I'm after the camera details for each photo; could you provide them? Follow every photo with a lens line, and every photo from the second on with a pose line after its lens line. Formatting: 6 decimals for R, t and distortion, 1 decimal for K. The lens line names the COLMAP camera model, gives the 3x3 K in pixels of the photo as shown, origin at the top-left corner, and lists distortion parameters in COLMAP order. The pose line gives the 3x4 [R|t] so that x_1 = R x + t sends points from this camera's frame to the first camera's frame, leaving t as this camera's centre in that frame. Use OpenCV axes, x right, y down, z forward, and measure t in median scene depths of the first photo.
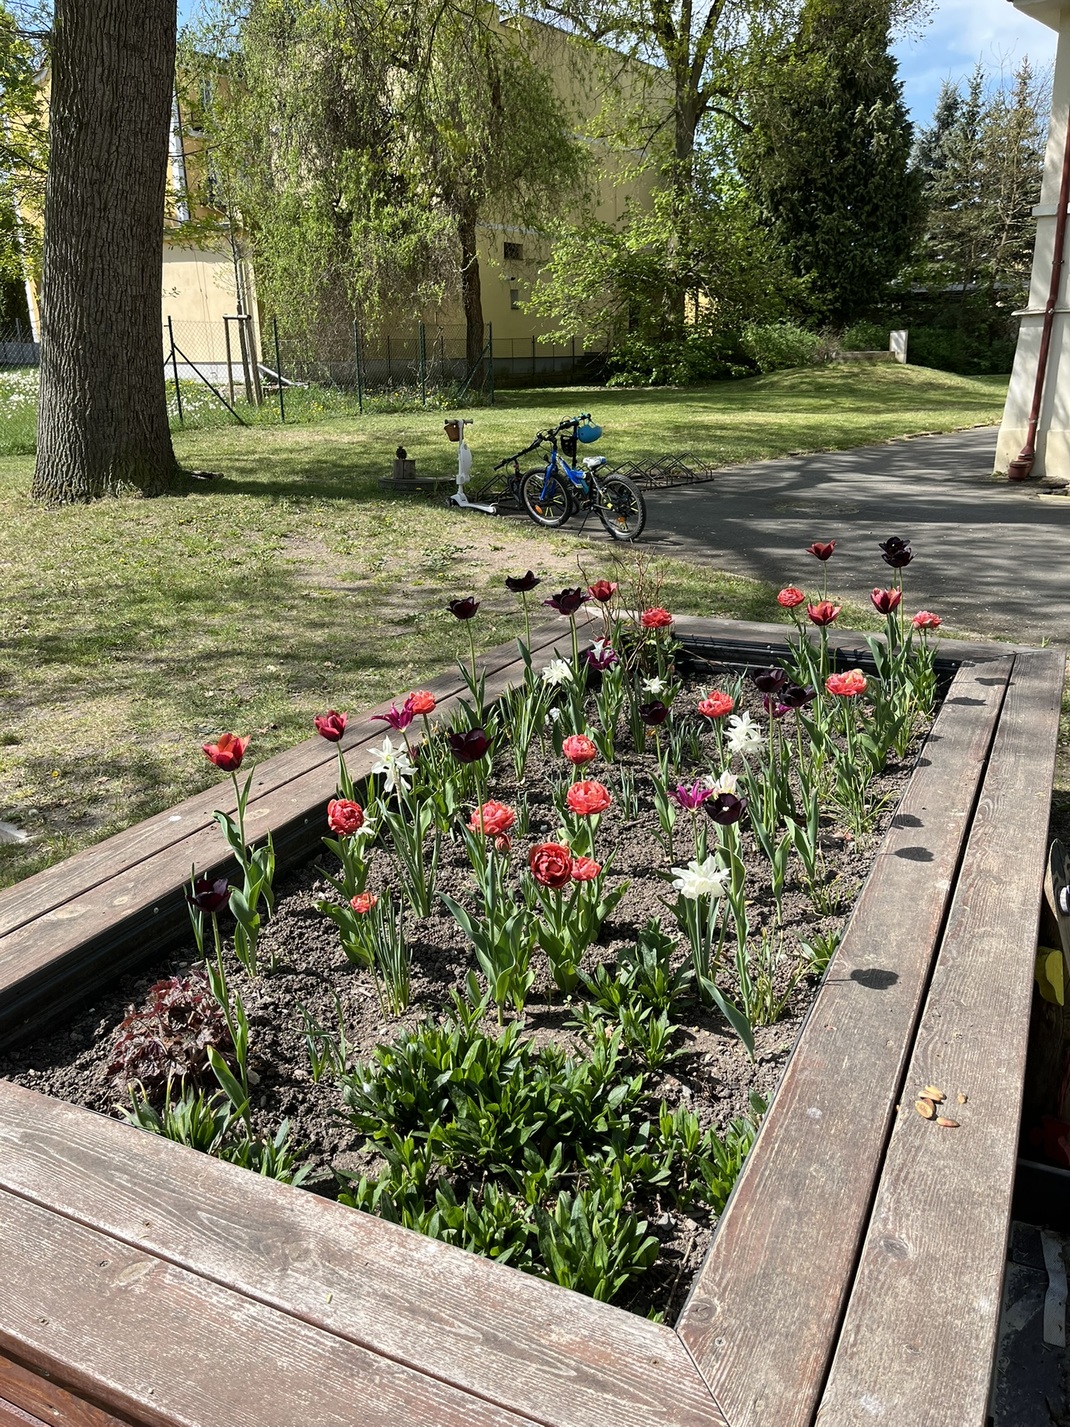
lens RADIAL K [[1060.9, 0, 534.5], [0, 1060.9, 663.3], [0, 0, 1]] dist [0.044745, 0.000764]
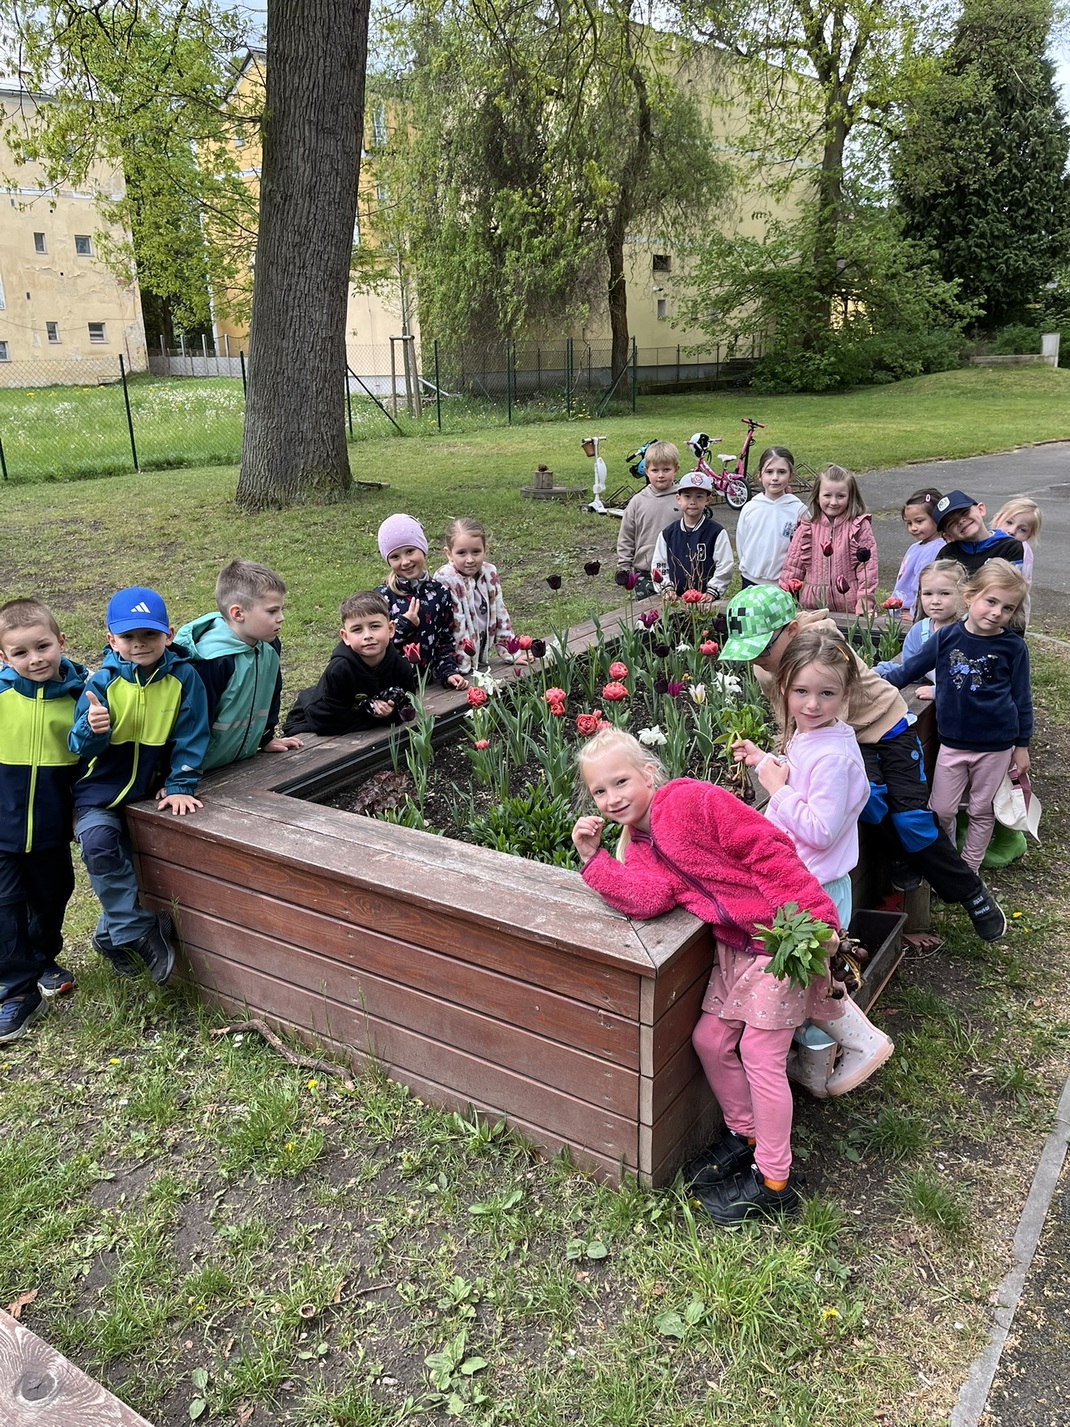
lens RADIAL K [[1095.2, 0, 558.8], [0, 1095.2, 715.3], [0, 0, 1]] dist [0.041707, -0.124644]
pose [[0.992722, 0.028438, -0.117019, 0.025475], [-0.023566, 0.998805, 0.042812, 0.012802], [0.118096, -0.039743, 0.992207, -0.117789]]
